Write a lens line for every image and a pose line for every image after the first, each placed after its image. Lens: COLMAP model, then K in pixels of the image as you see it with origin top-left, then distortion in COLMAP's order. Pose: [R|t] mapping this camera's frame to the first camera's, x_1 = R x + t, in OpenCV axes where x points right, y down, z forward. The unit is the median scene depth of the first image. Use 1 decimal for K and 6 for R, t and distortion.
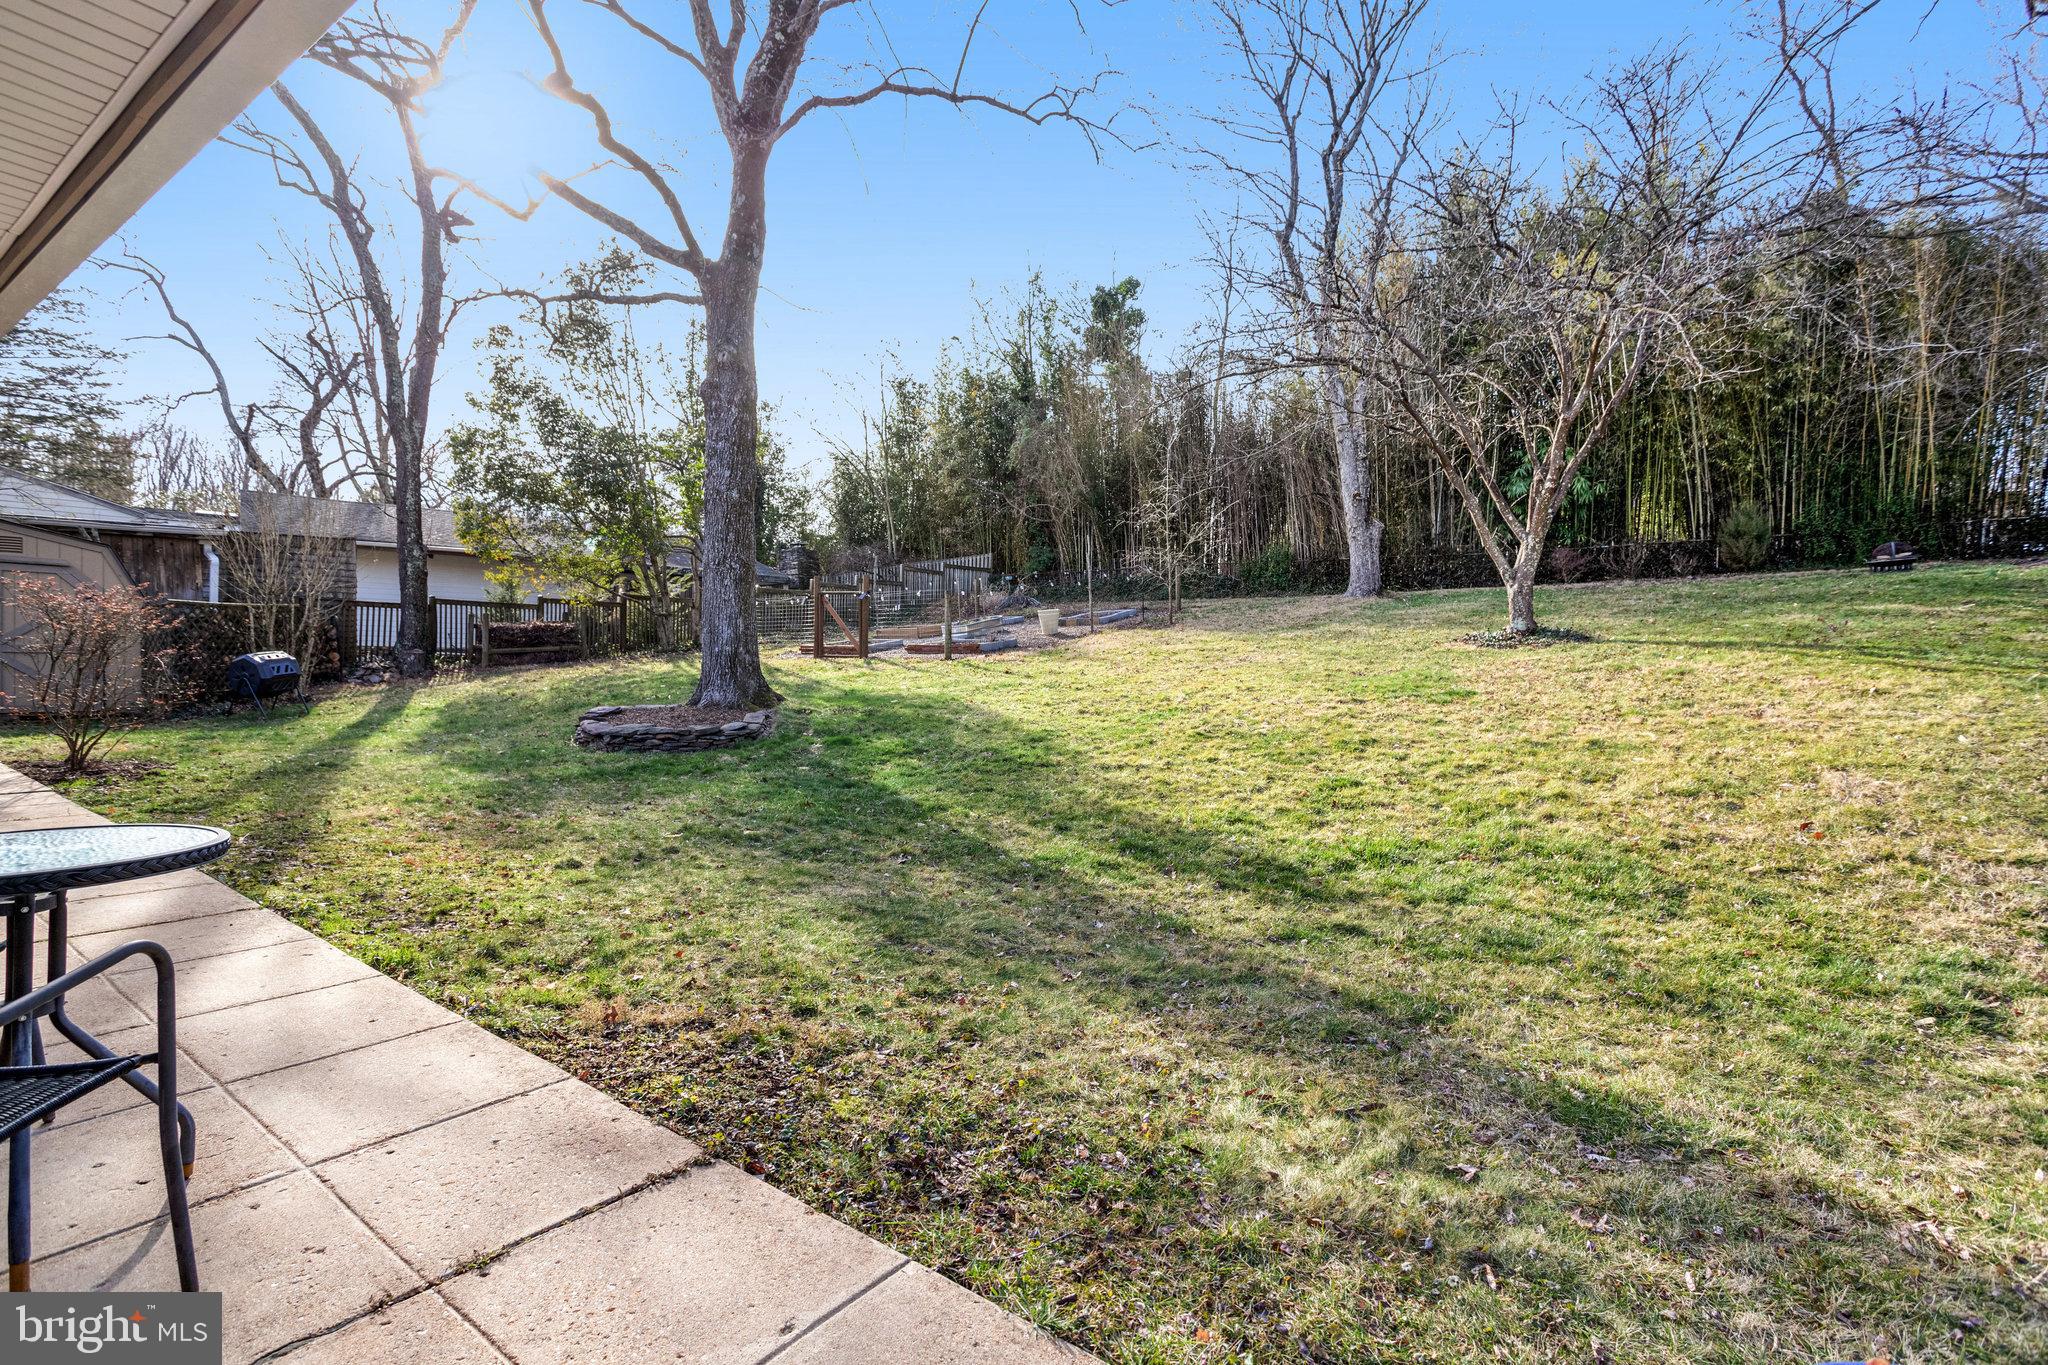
lens RADIAL K [[991.9, 0, 1014.1], [0, 991.9, 681.7], [0, 0, 1]] dist [-0.012255, 0.006311]
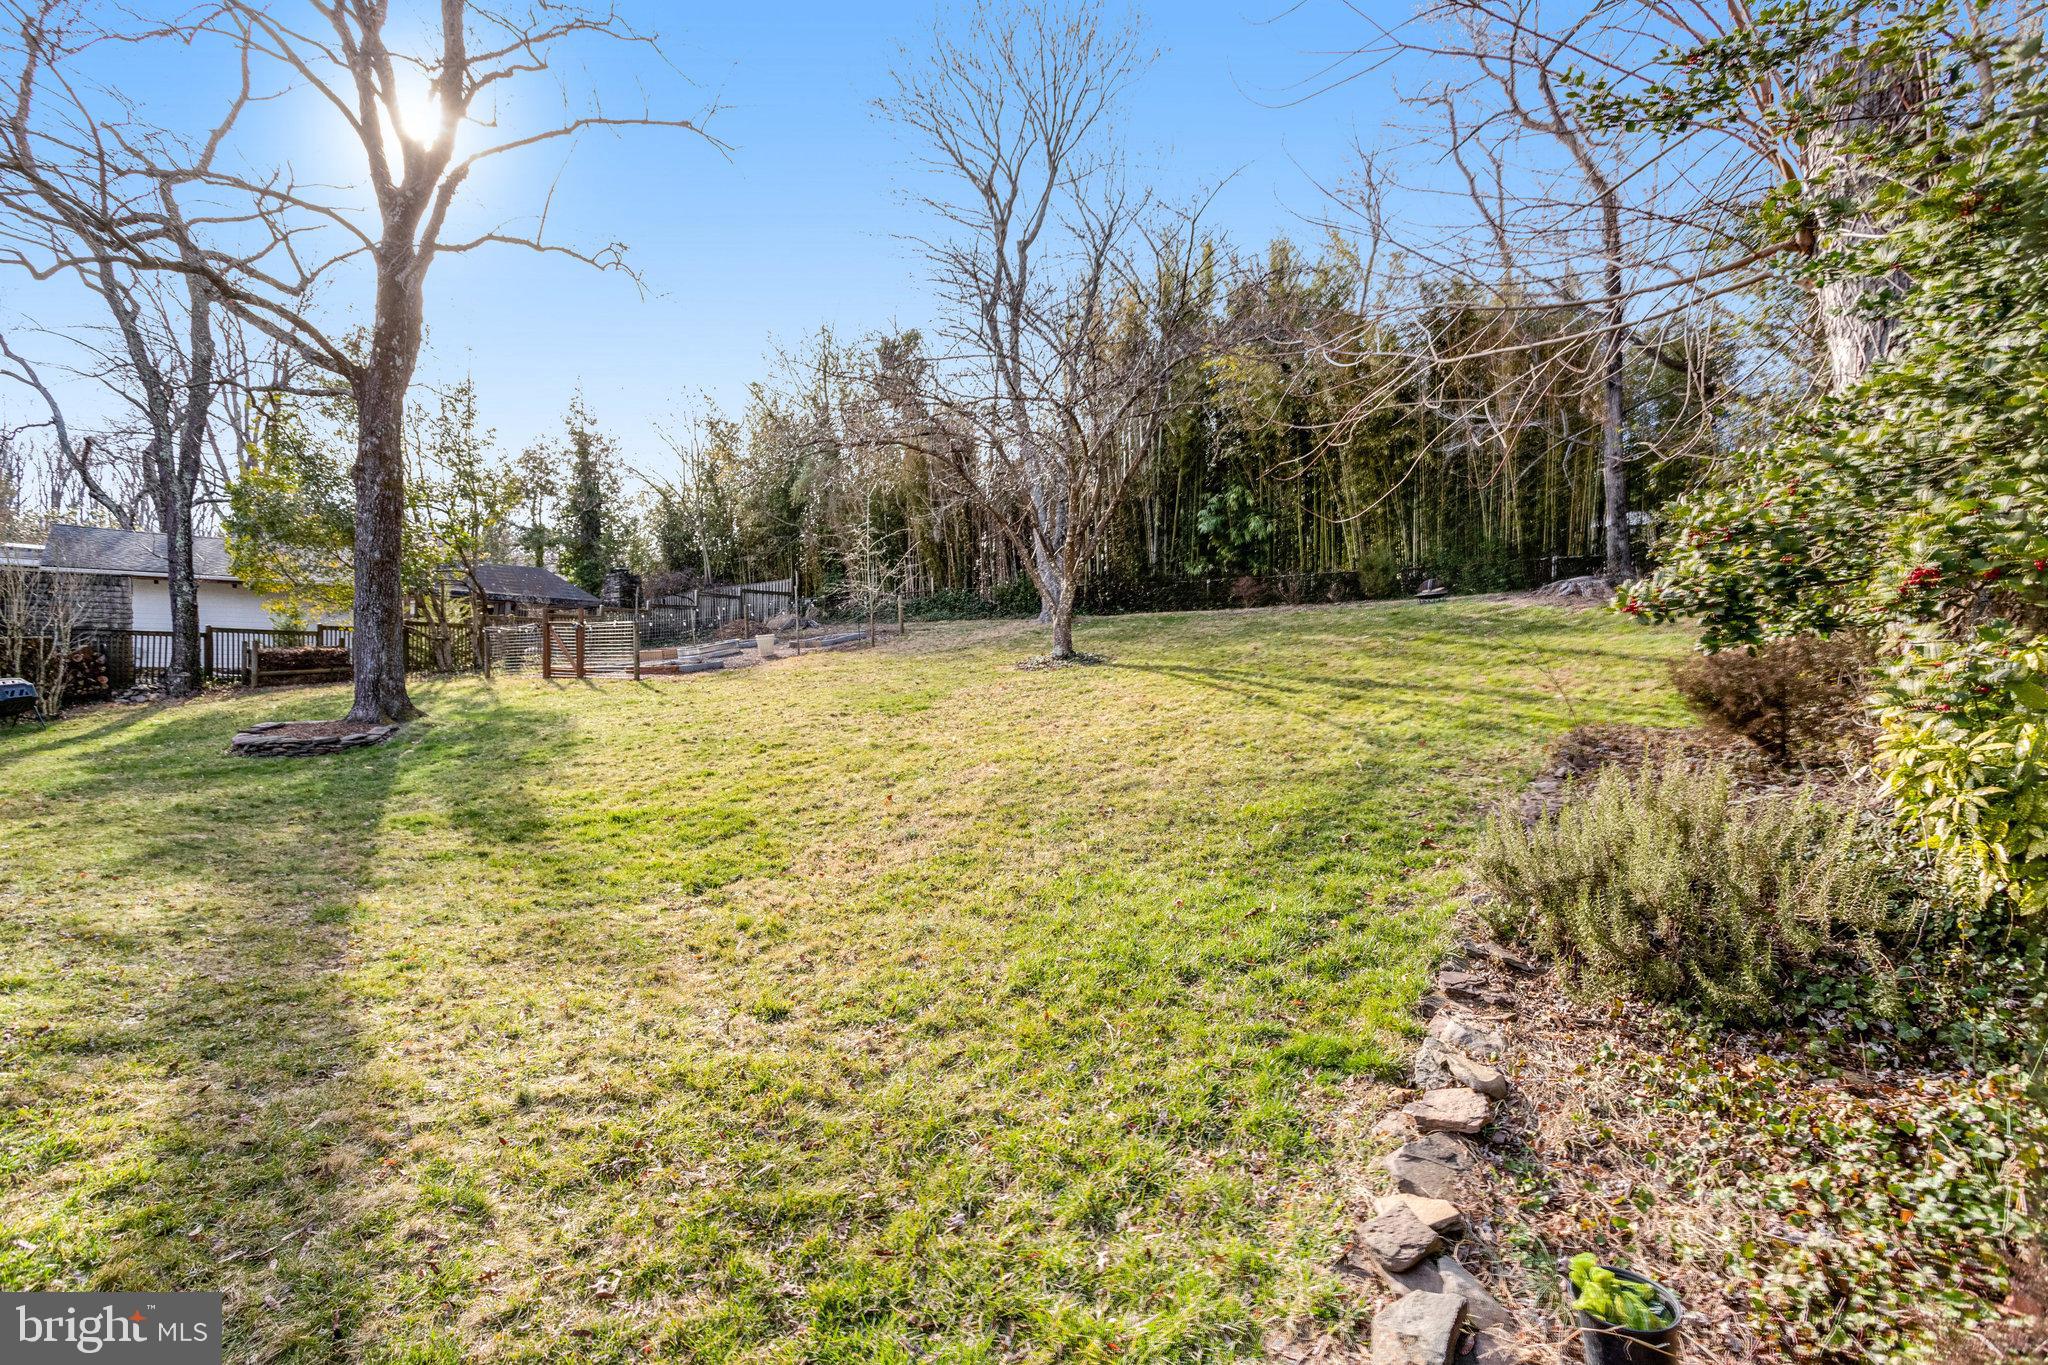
lens RADIAL K [[991.9, 0, 1032.8], [0, 991.9, 681.5], [0, 0, 1]] dist [-0.012255, 0.006311]
pose [[0.998220, -0.006216, 0.059323, 0.329492], [0.006803, 0.999930, -0.009698, -0.005232], [-0.059258, 0.010085, 0.998192, -0.208961]]
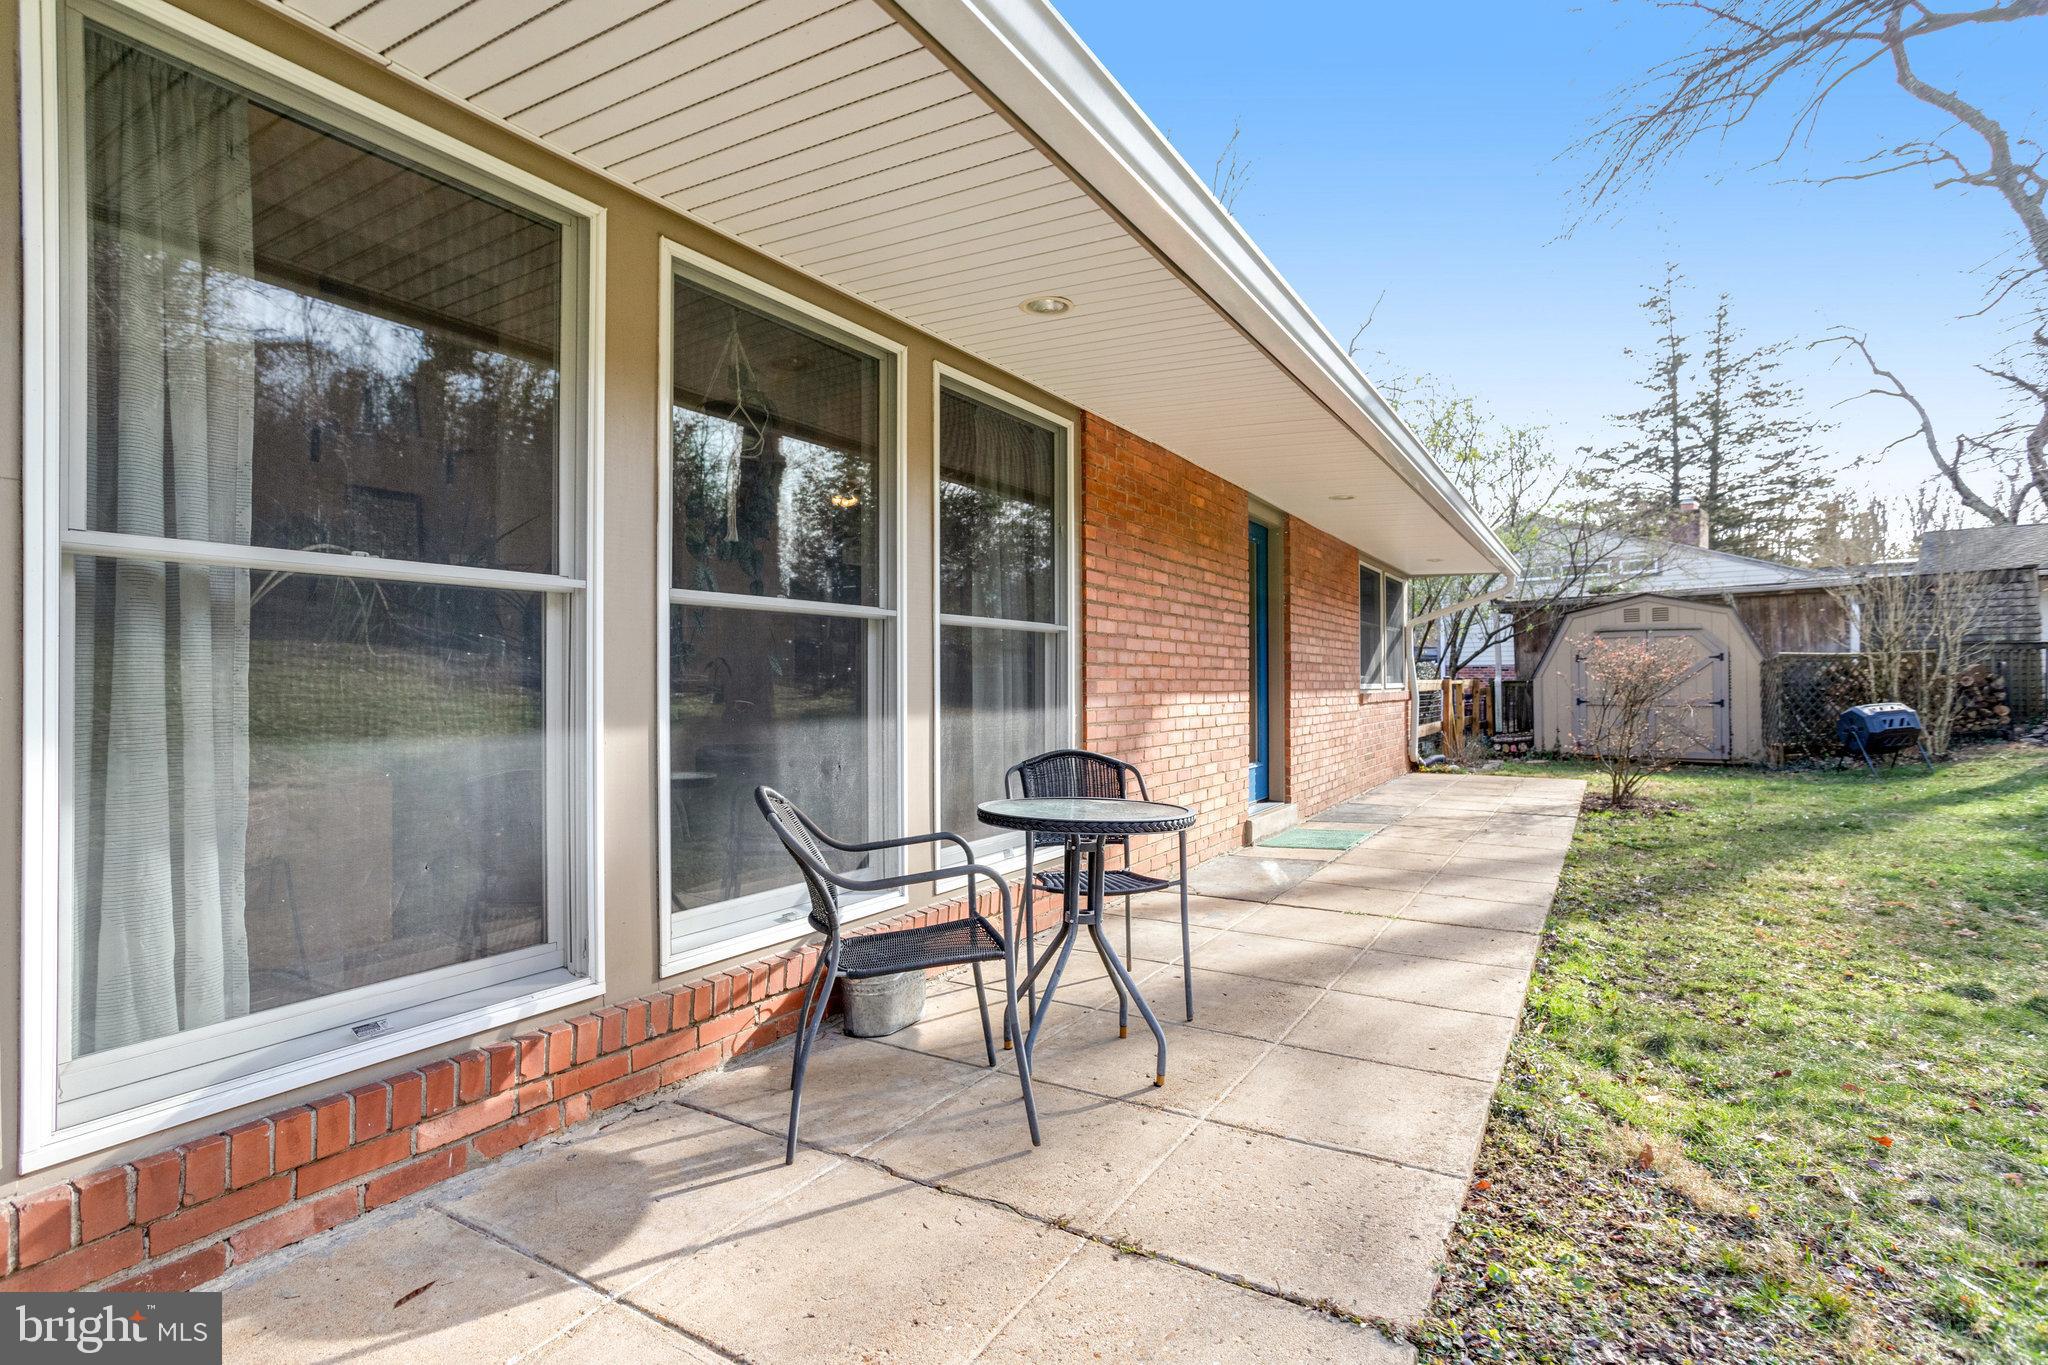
lens RADIAL K [[991.9, 0, 1010.9], [0, 991.9, 682.8], [0, 0, 1]] dist [-0.012255, 0.006311]
pose [[0.108213, -0.033647, -0.993558, 0.052331], [-0.026340, 0.998979, -0.036699, 0.004220], [0.993779, 0.030142, 0.107216, 0.080064]]
